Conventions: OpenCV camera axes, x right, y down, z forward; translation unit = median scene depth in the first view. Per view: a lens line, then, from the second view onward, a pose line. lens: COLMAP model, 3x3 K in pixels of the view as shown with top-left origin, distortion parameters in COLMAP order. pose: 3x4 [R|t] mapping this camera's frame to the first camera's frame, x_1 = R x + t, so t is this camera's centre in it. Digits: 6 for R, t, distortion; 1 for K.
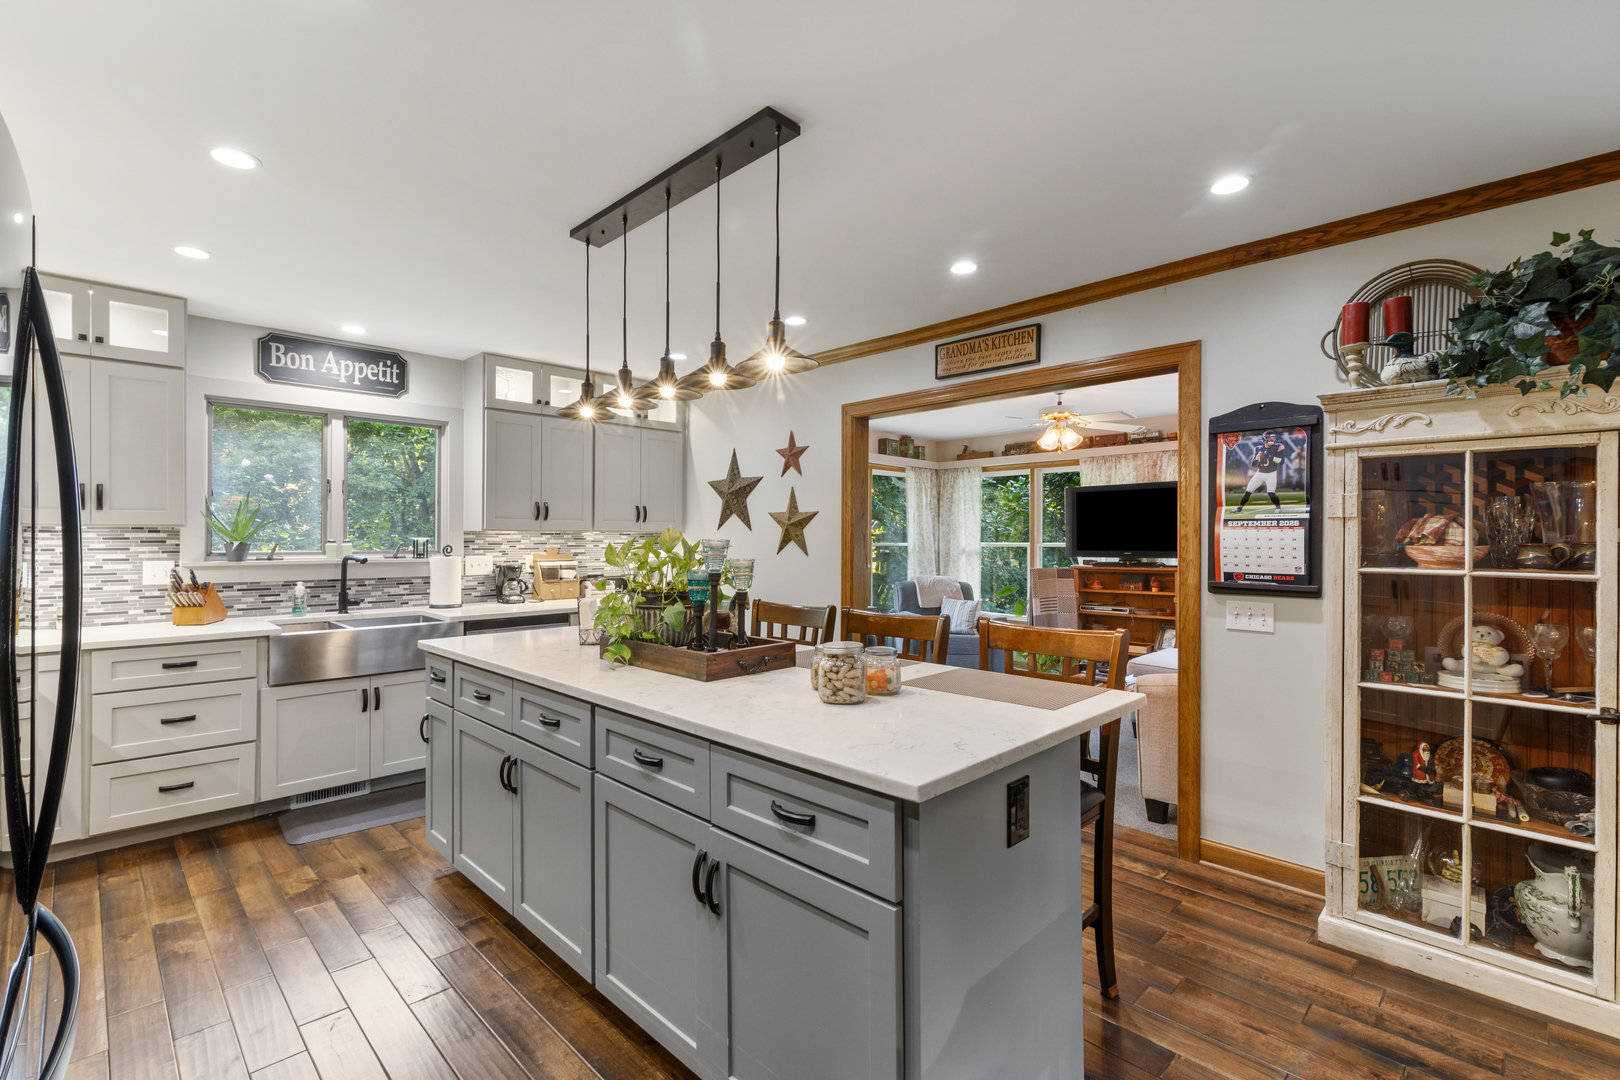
lens RADIAL K [[737.6, 0, 798.0], [0, 737.6, 542.2], [0, 0, 1]] dist [0.003270, 0.000094]
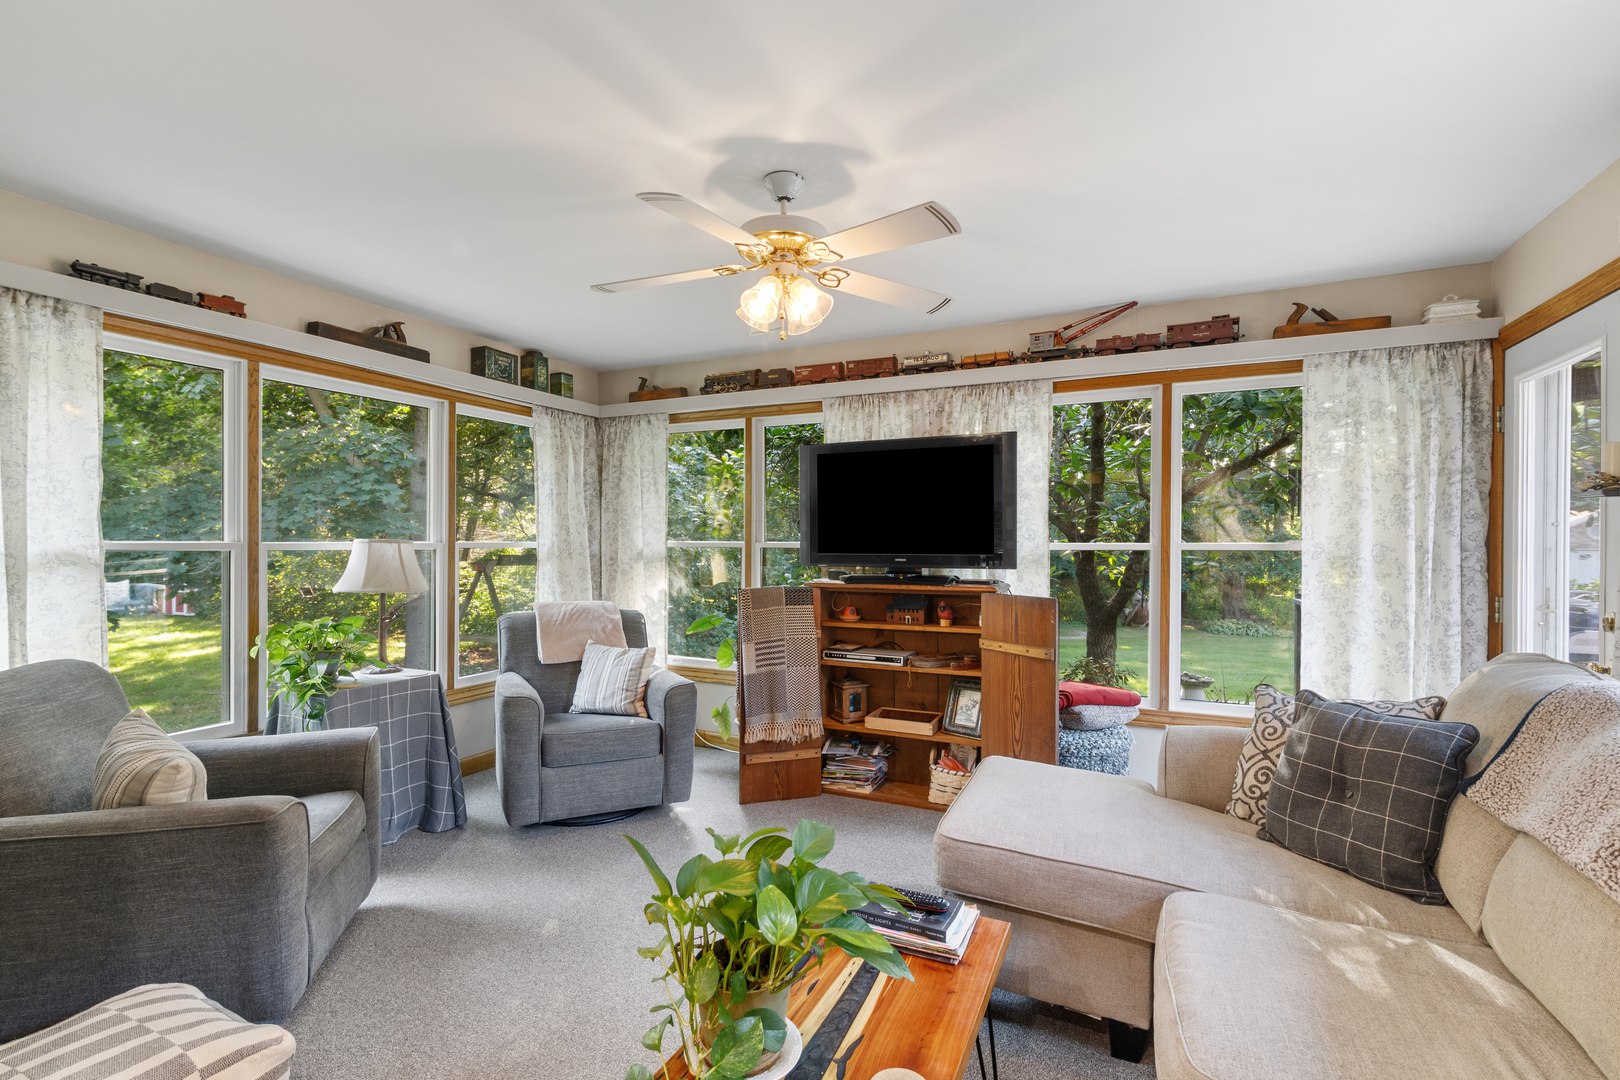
lens RADIAL K [[737.6, 0, 807.8], [0, 737.6, 539.4], [0, 0, 1]] dist [0.003270, 0.000094]
pose [[0.938903, -0.000126, 0.344181, 0.155217], [-0.000256, 0.999999, 0.001065, -0.001272], [-0.344181, -0.001088, 0.938903, 0.416697]]
